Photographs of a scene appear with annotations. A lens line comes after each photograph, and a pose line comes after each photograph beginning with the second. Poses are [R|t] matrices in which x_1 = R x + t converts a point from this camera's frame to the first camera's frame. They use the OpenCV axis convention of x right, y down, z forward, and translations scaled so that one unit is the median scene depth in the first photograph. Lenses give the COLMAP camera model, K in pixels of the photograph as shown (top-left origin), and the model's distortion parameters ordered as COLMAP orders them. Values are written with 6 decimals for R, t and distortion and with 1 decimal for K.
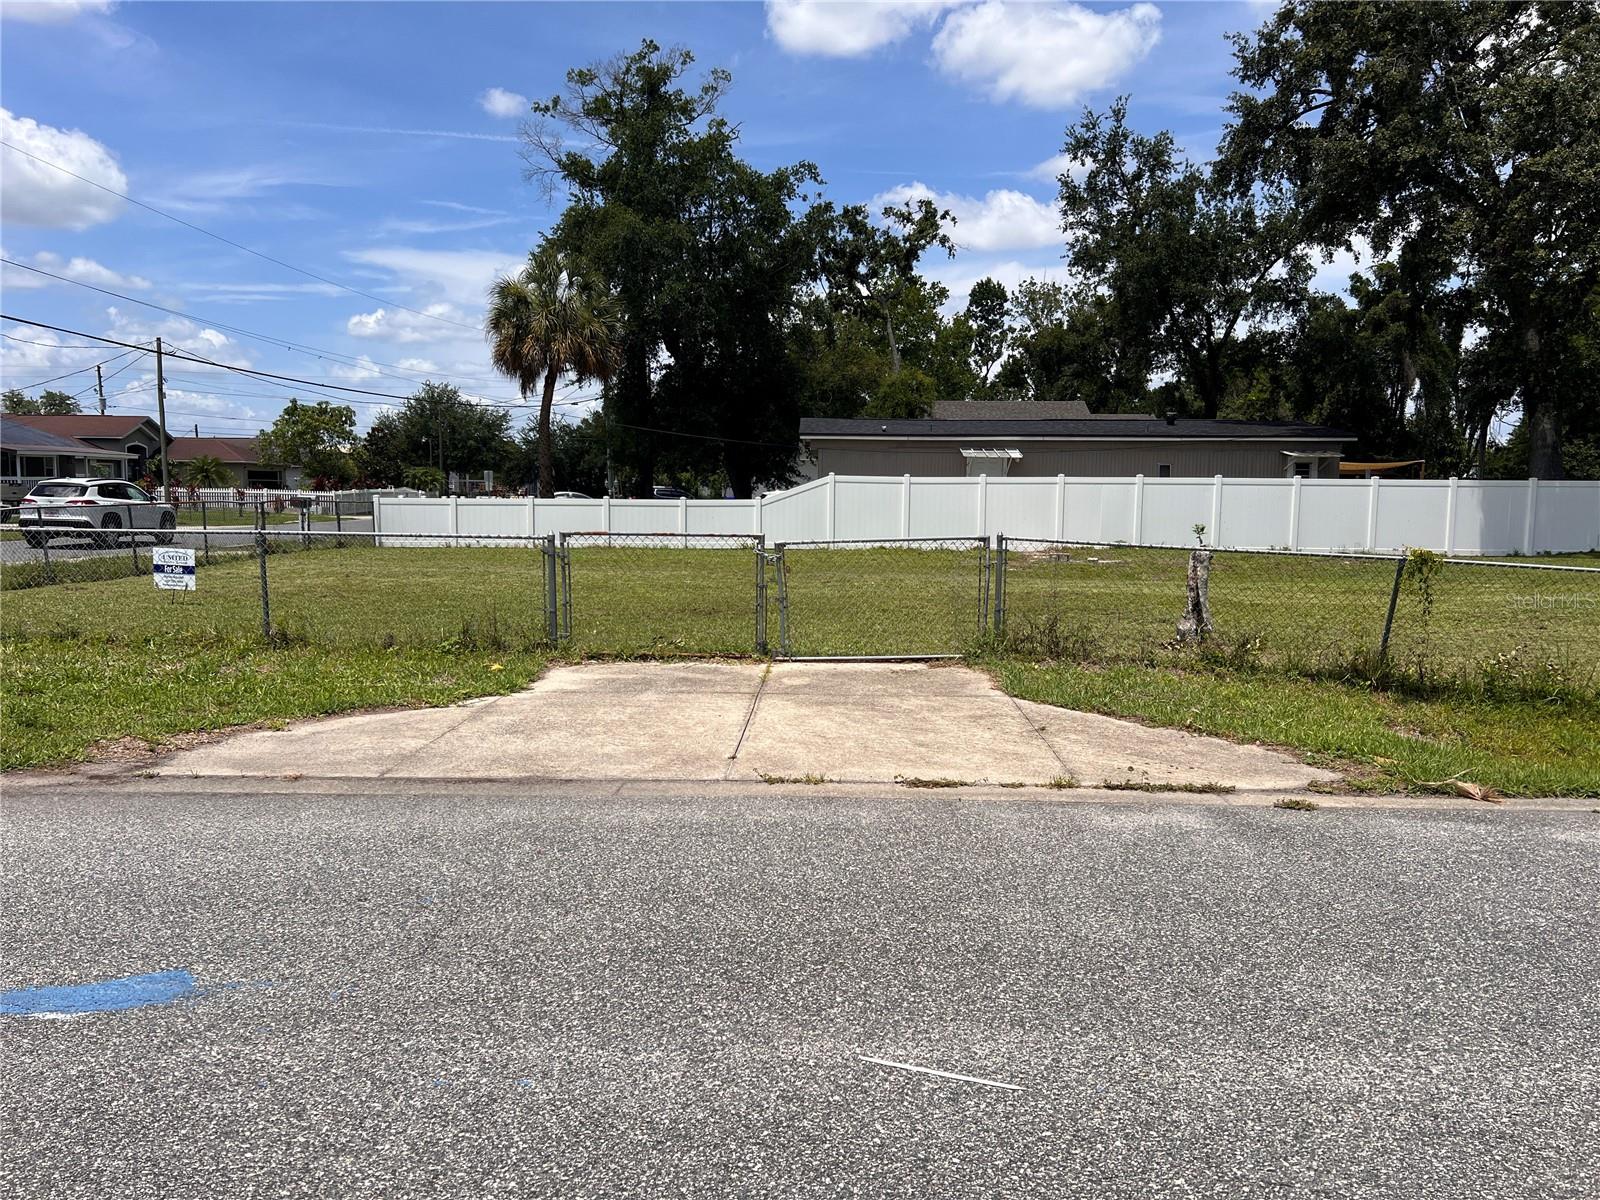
lens RADIAL K [[1217.4, 0, 800.0], [0, 1217.4, 601.3], [0, 0, 1]] dist [-0.034544, -0.002441]
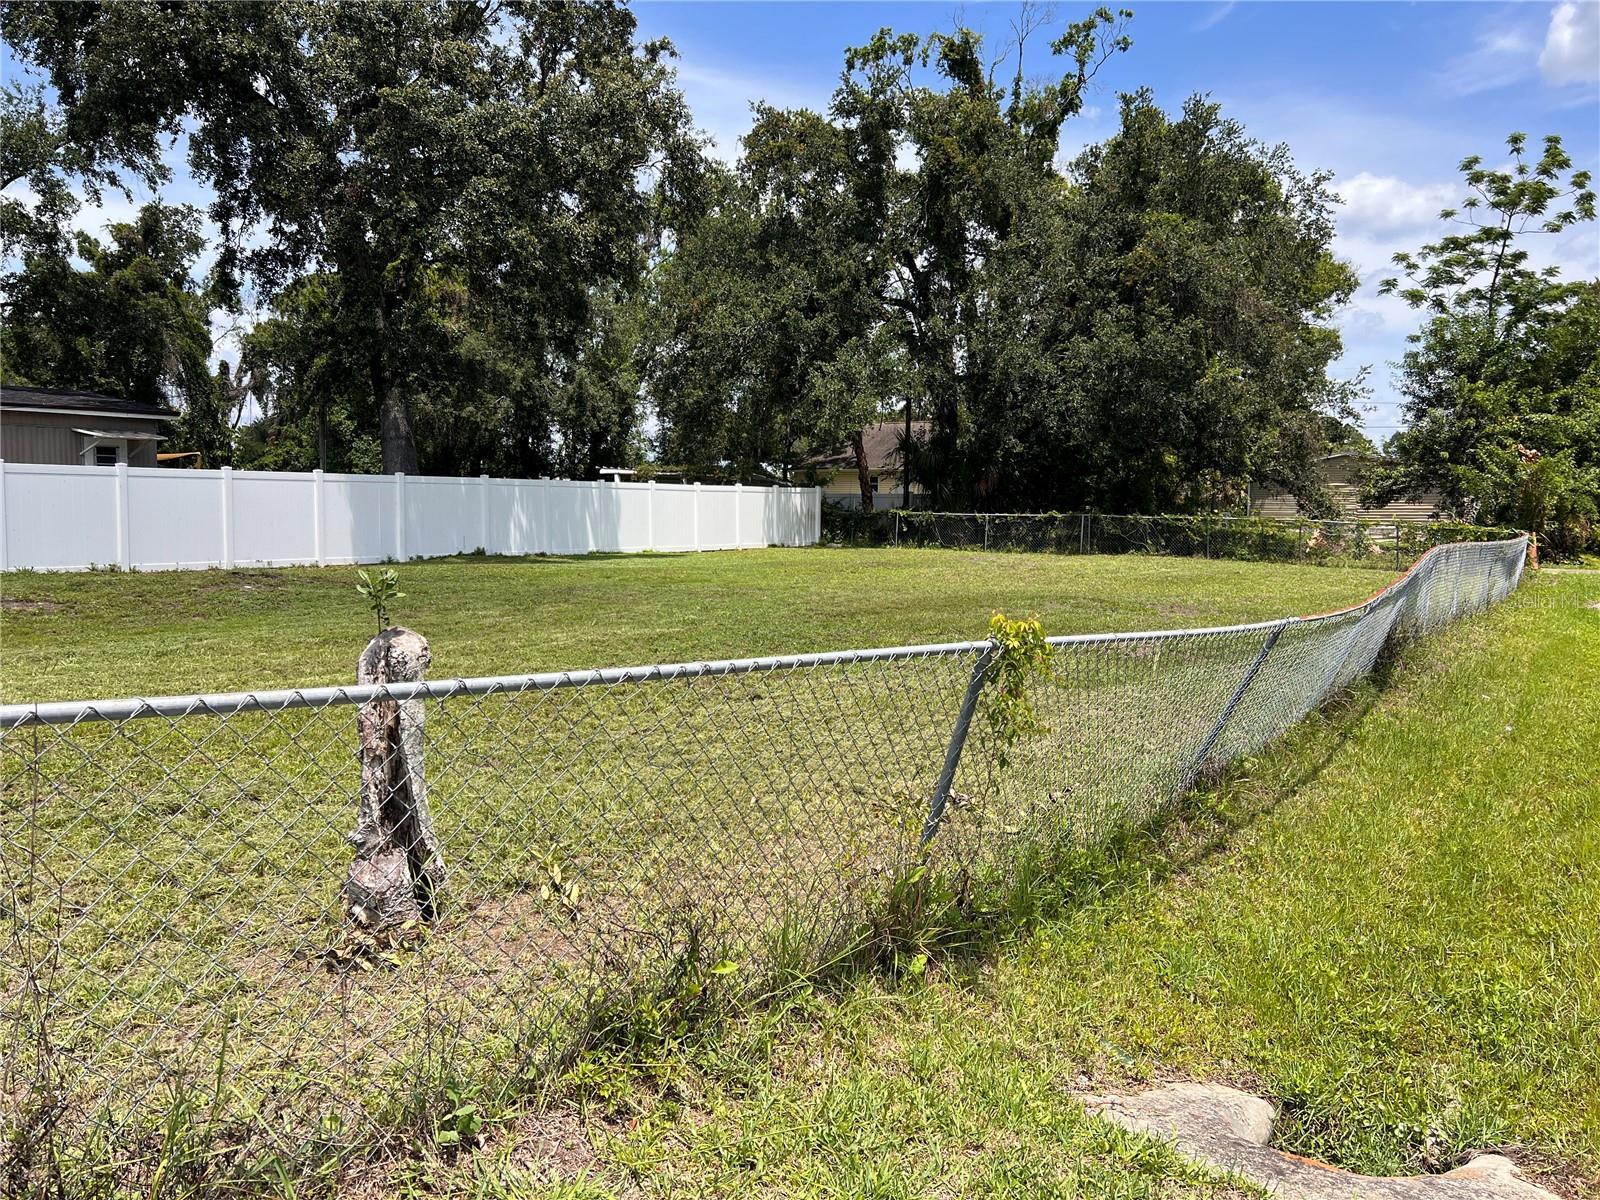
lens RADIAL K [[1217.4, 0, 799.4], [0, 1217.4, 599.1], [0, 0, 1]] dist [-0.034544, -0.002441]
pose [[0.558338, -0.059626, 0.827468, 0.037209], [0.058926, 0.997745, 0.032136, -0.019701], [-0.827518, 0.030816, 0.560592, 0.238034]]
